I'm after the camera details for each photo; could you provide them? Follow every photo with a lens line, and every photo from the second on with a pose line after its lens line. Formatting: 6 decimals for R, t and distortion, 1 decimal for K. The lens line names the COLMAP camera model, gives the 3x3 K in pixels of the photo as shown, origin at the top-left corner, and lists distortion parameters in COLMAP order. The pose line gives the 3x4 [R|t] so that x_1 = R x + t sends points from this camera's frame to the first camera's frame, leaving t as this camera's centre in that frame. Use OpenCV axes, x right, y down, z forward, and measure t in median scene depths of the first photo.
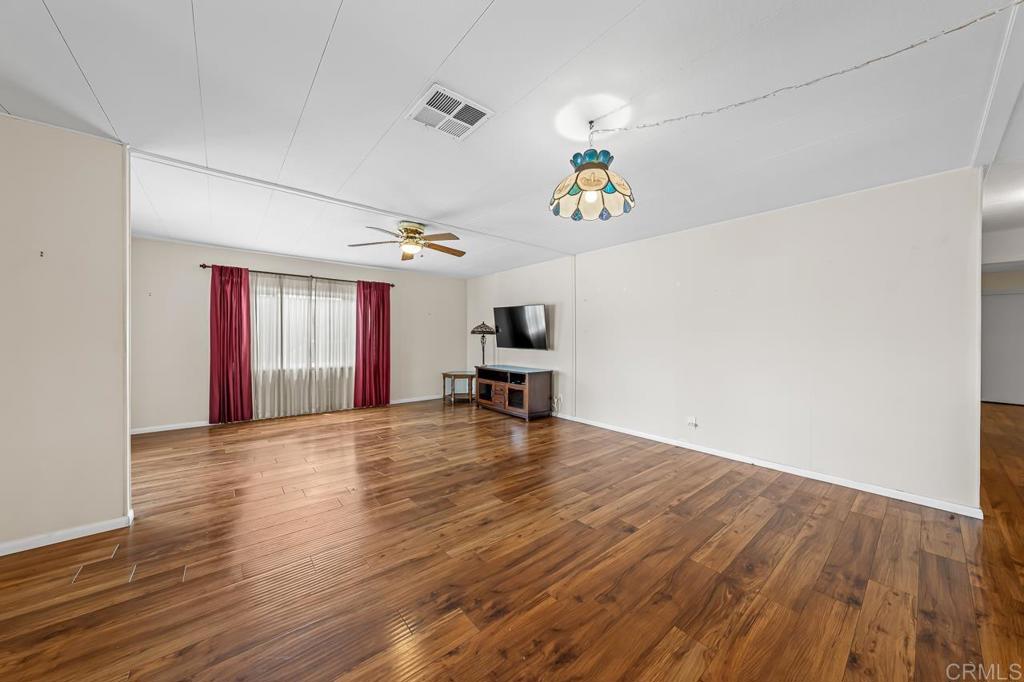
lens RADIAL K [[349.0, 0, 517.0], [0, 349.0, 337.9], [0, 0, 1]] dist [-0.002144, -0.000226]
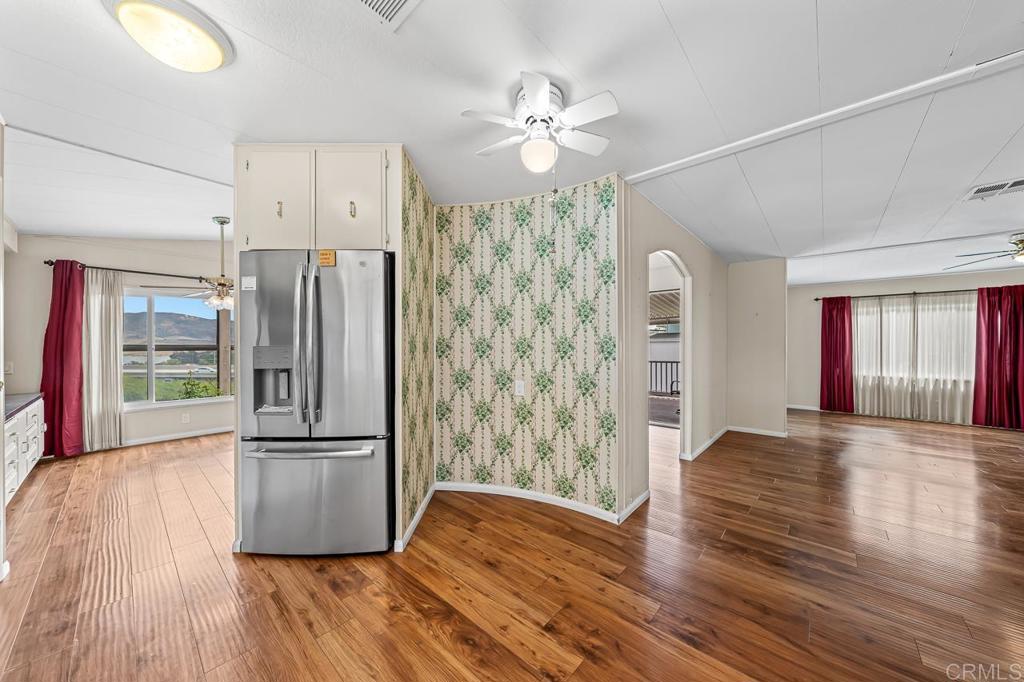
lens RADIAL K [[349.0, 0, 516.3], [0, 349.0, 346.8], [0, 0, 1]] dist [-0.002144, -0.000226]
pose [[0.144094, -0.002052, -0.989562, 0.321857], [-0.007038, 0.999970, -0.003099, 0.003865], [0.989539, 0.007411, 0.144075, -0.404075]]
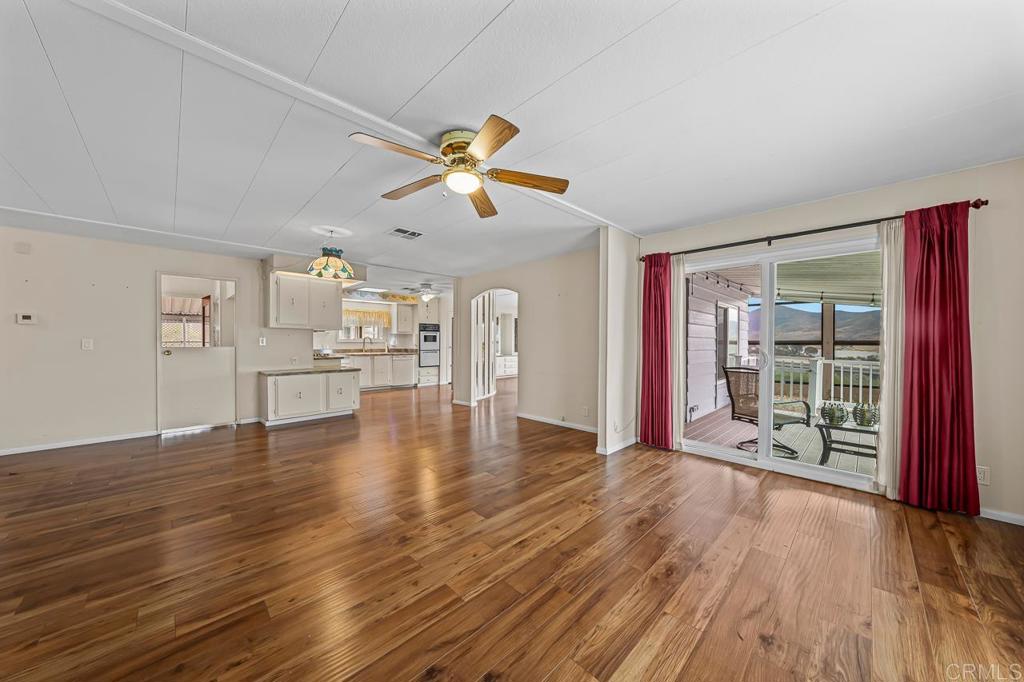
lens RADIAL K [[349.0, 0, 517.6], [0, 349.0, 342.9], [0, 0, 1]] dist [-0.002144, -0.000226]
pose [[-0.996008, -0.005694, -0.089078, -0.248236], [-0.006751, 0.999910, 0.011566, -0.005313], [0.089004, 0.012121, -0.995958, 1.141640]]
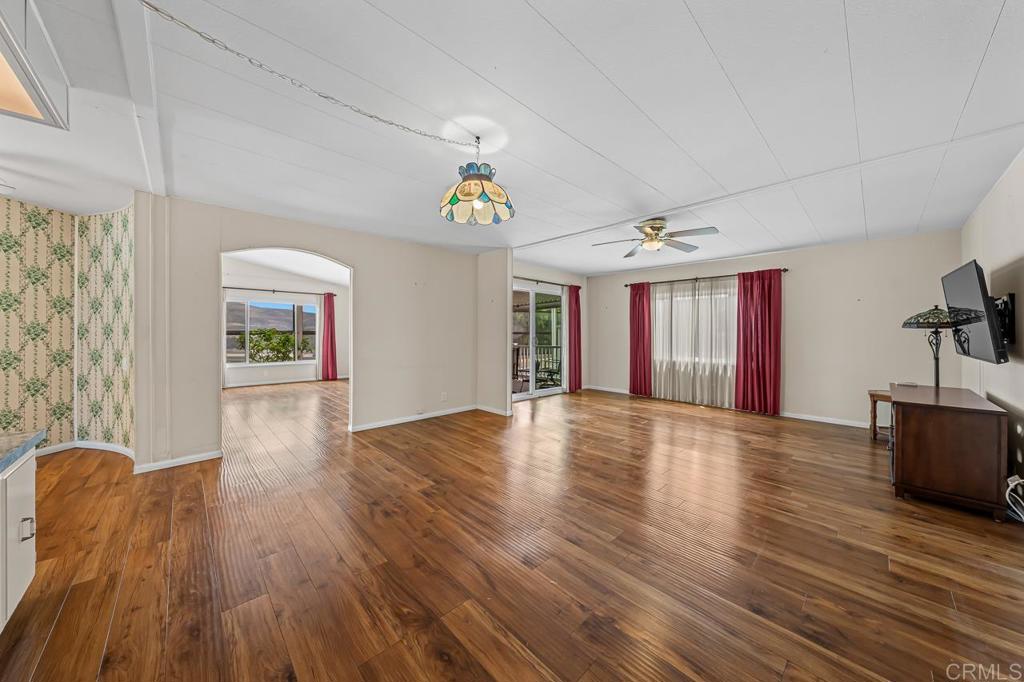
lens RADIAL K [[349.0, 0, 515.9], [0, 349.0, 330.6], [0, 0, 1]] dist [-0.002144, -0.000226]
pose [[0.066017, -0.010541, -0.997763, 0.495312], [-0.007386, 0.999912, -0.011053, 0.004762], [0.997791, 0.008099, 0.065933, 0.390906]]
